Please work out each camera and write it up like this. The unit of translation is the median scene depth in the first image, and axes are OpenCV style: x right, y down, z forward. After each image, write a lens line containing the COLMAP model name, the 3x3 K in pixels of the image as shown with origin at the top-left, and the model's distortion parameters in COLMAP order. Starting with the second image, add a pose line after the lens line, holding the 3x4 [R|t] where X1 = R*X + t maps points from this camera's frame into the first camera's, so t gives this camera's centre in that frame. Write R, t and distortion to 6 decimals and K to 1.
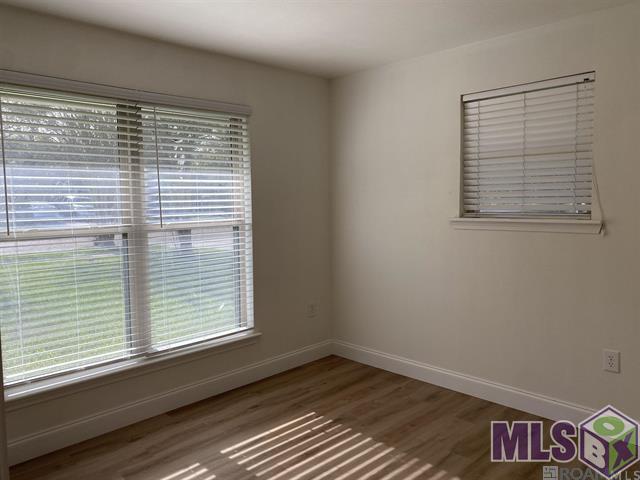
lens RADIAL K [[486.4, 0, 317.0], [0, 486.4, 238.6], [0, 0, 1]] dist [0.002862, -0.001068]
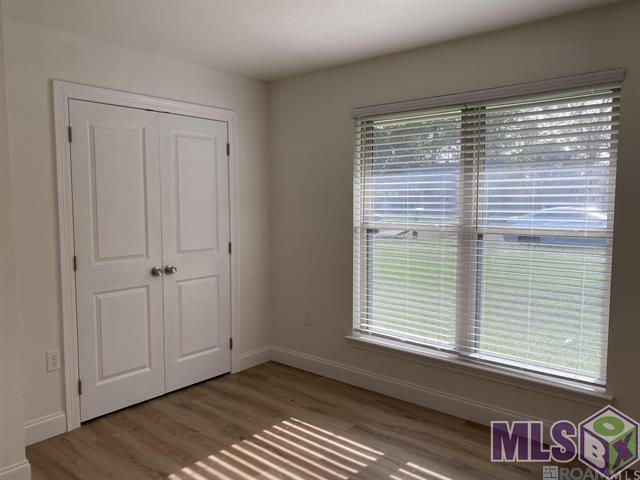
lens RADIAL K [[486.4, 0, 317.0], [0, 486.4, 238.6], [0, 0, 1]] dist [0.002862, -0.001068]
pose [[0.079224, 0.093723, -0.992441, 0.661010], [-0.084481, 0.992620, 0.086996, -0.069041], [0.993271, 0.076950, 0.086557, 0.652685]]
